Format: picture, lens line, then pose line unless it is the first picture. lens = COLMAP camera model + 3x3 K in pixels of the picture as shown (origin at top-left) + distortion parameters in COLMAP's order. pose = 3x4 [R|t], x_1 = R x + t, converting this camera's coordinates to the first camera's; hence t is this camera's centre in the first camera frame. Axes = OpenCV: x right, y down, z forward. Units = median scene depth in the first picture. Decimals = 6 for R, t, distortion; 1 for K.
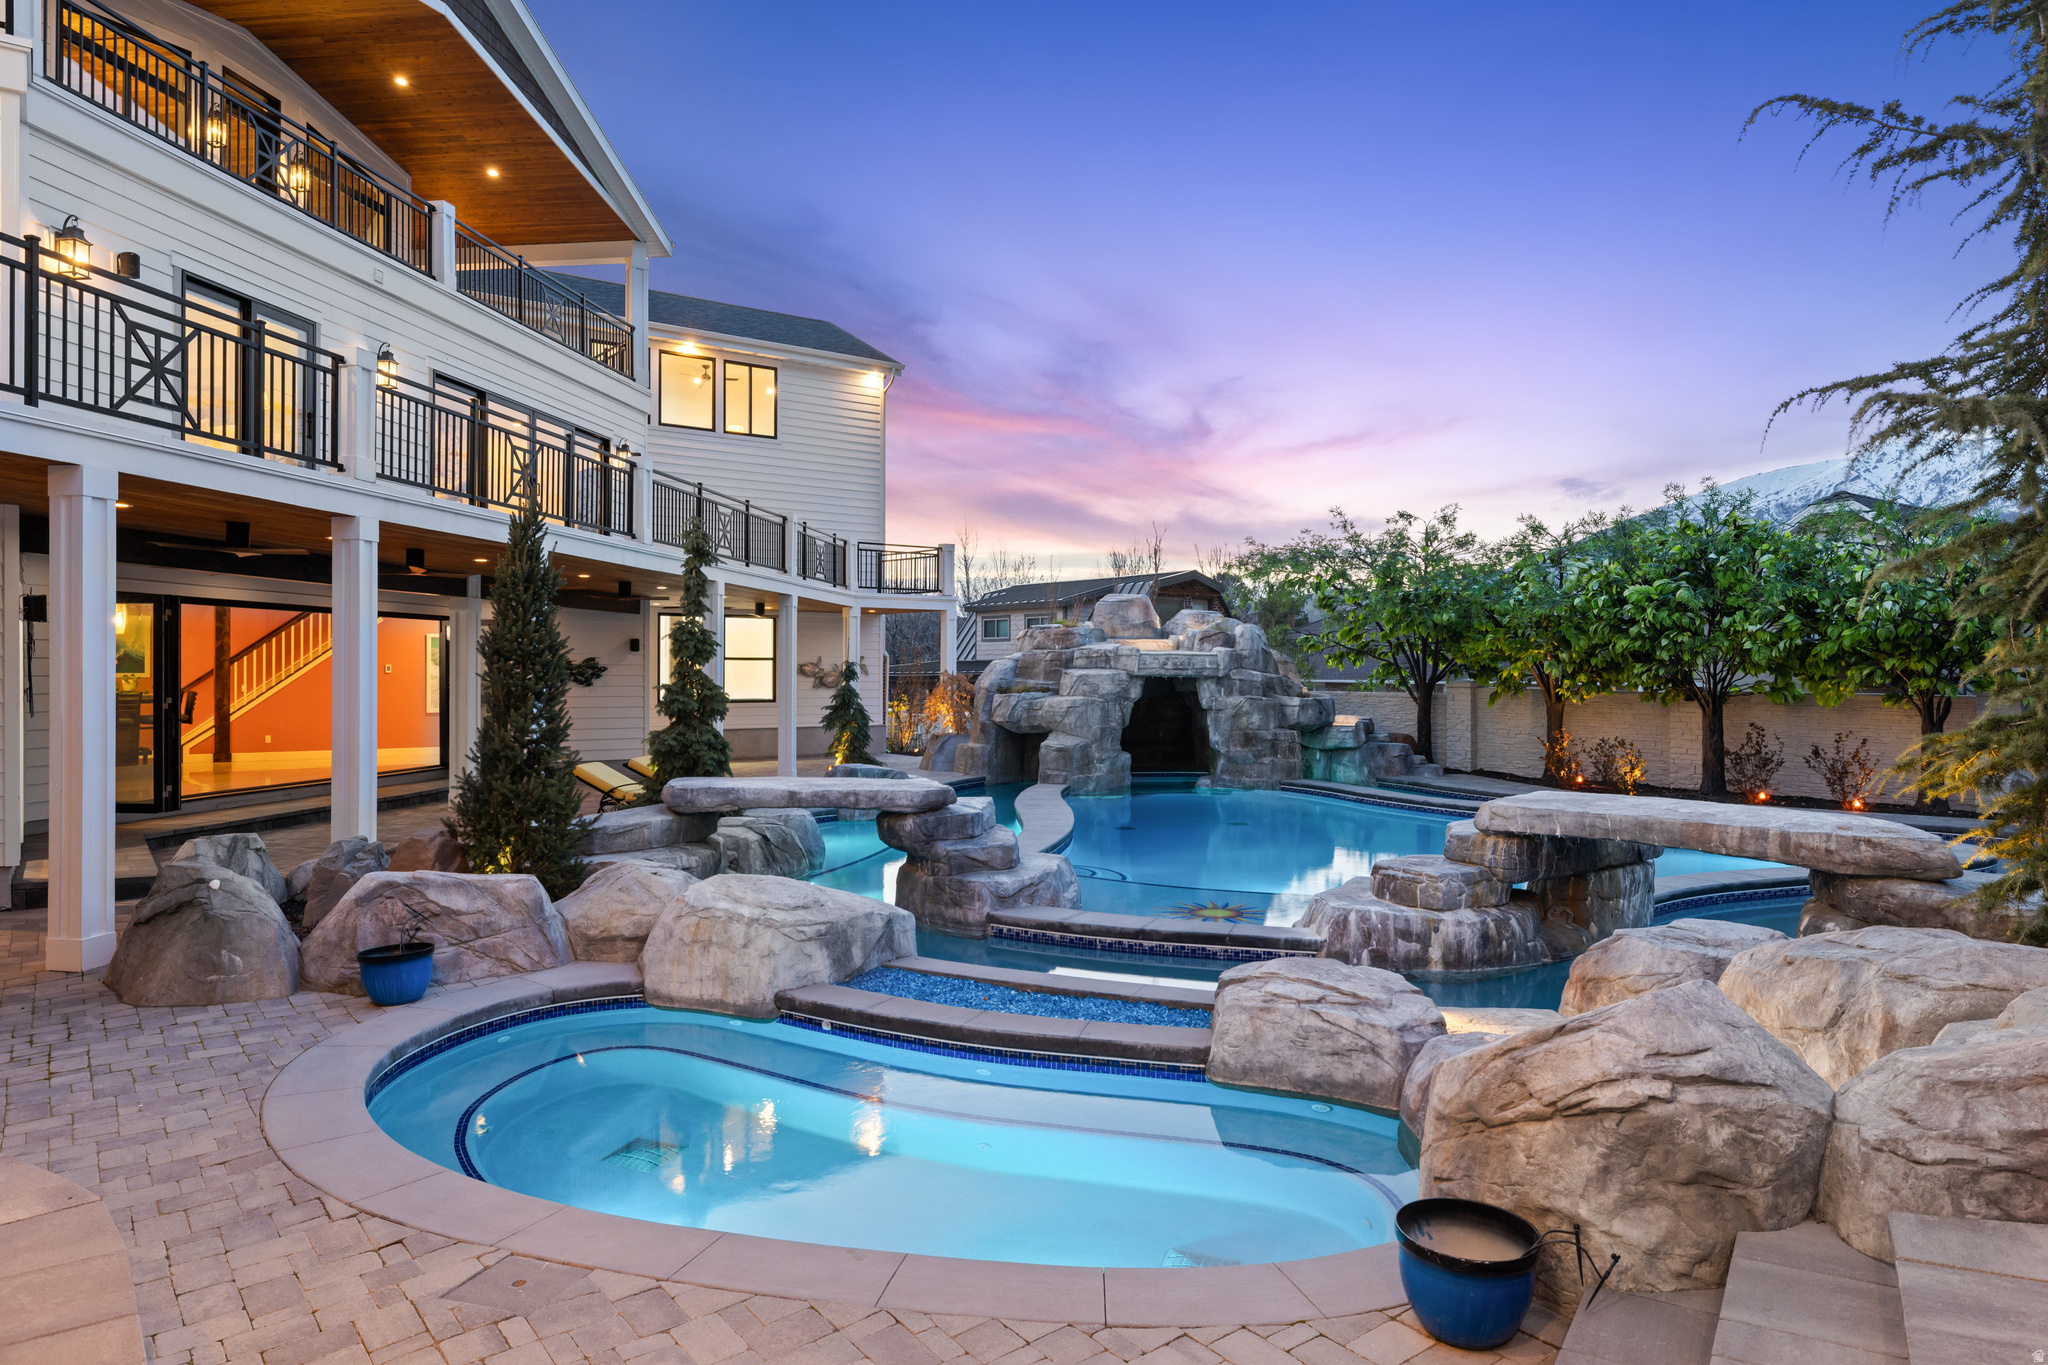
lens RADIAL K [[1293.8, 0, 1024.4], [0, 1293.8, 678.7], [0, 0, 1]] dist [0.001979, 0.001086]
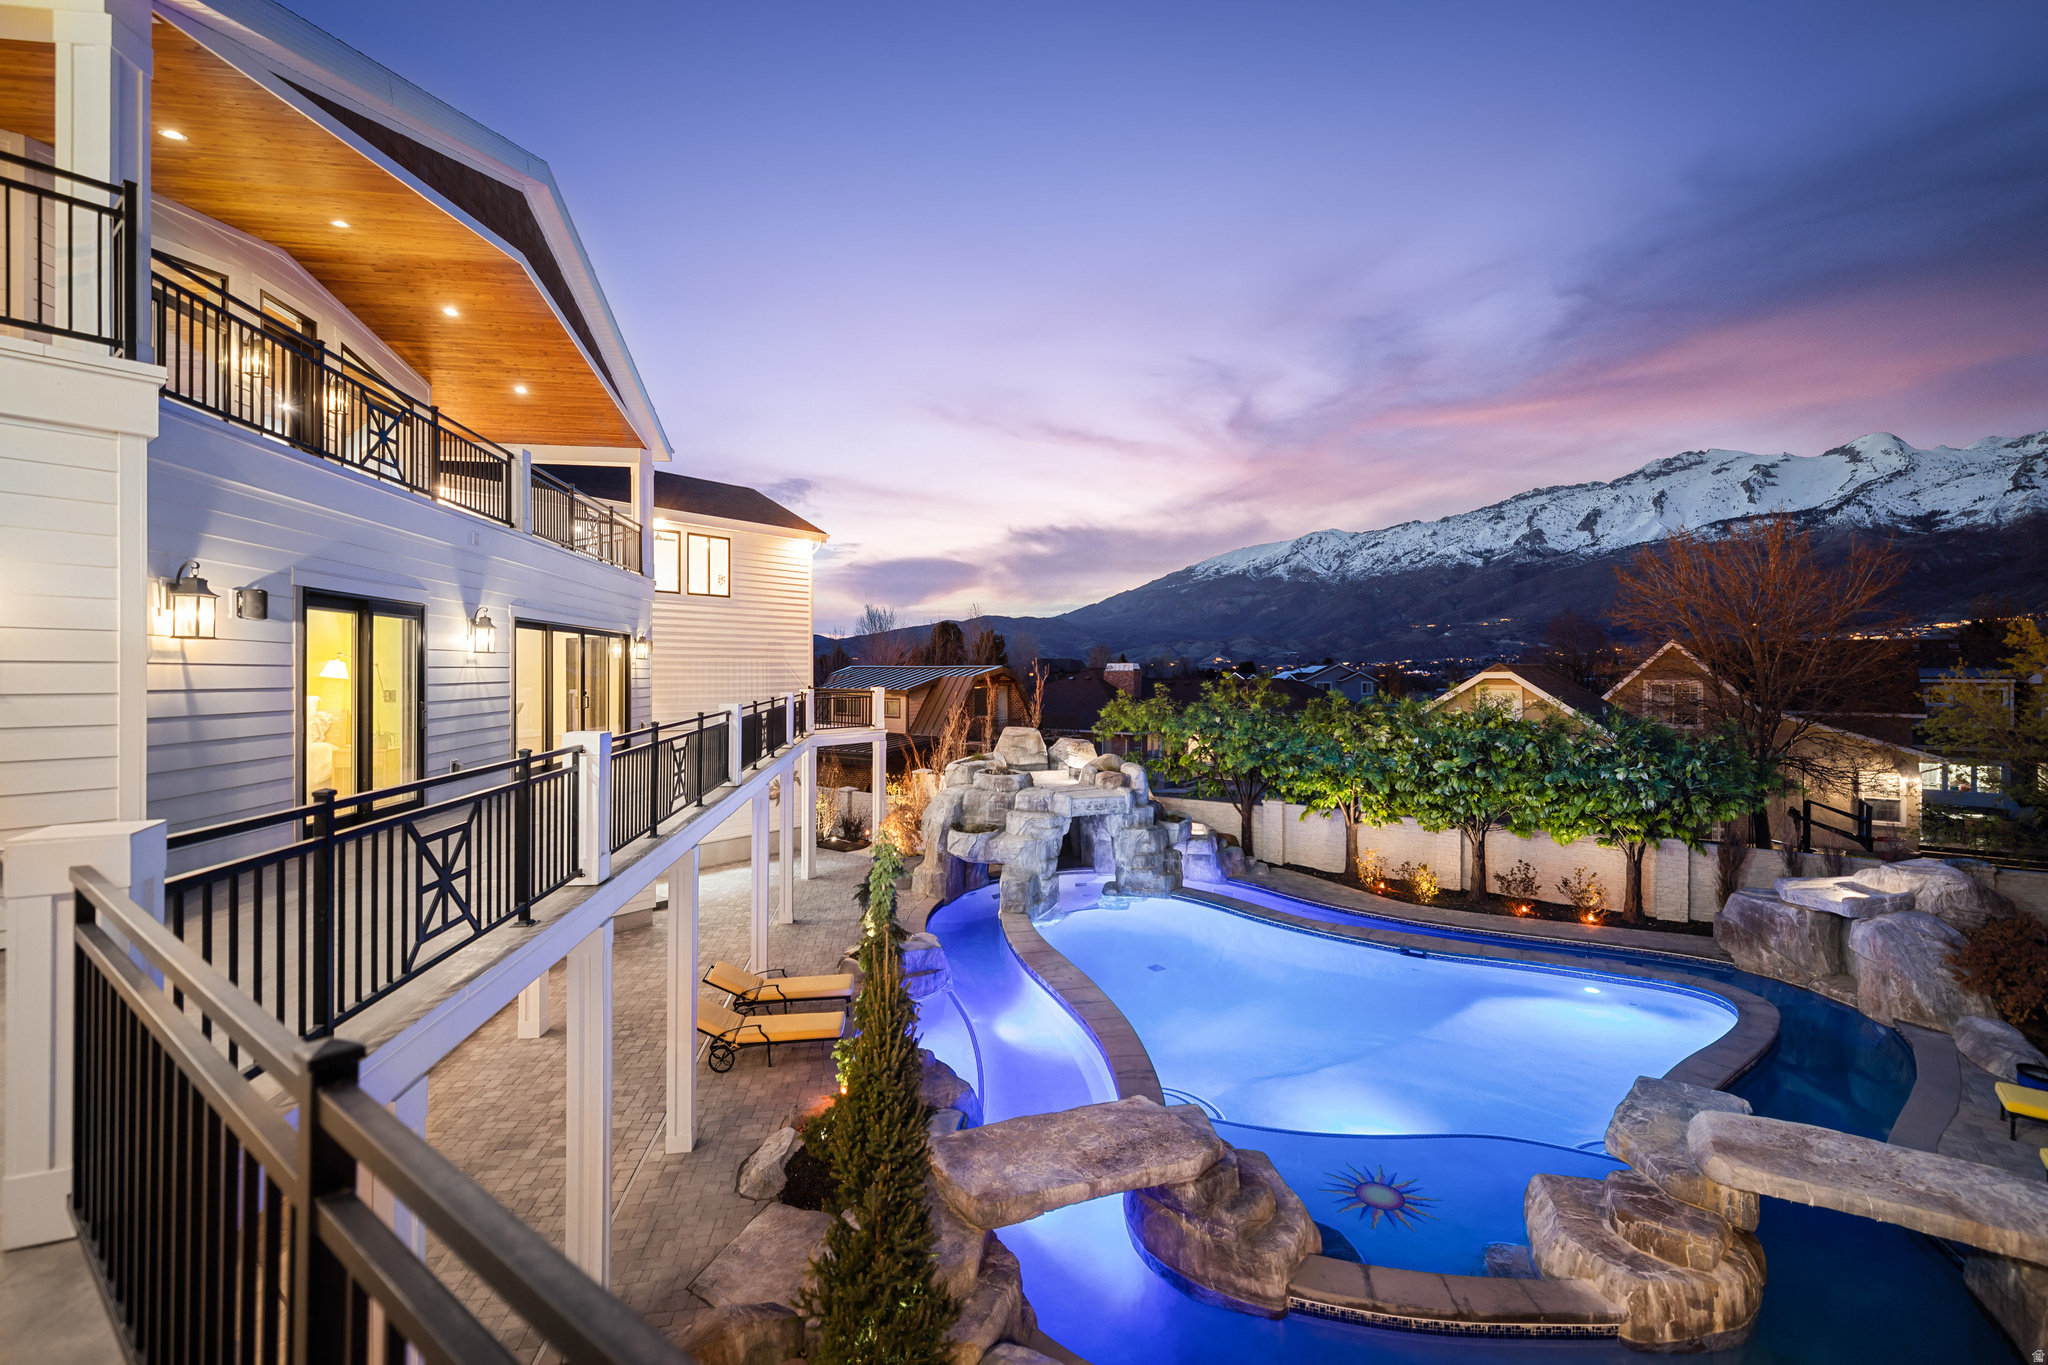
lens RADIAL K [[893.9, 0, 1021.6], [0, 893.9, 678.3], [0, 0, 1]] dist [0.001922, 0.000265]
pose [[0.963083, -0.002630, 0.269192, -0.253119], [0.001785, 0.999993, 0.003384, -0.185008], [-0.269199, -0.002779, 0.963081, 0.213903]]
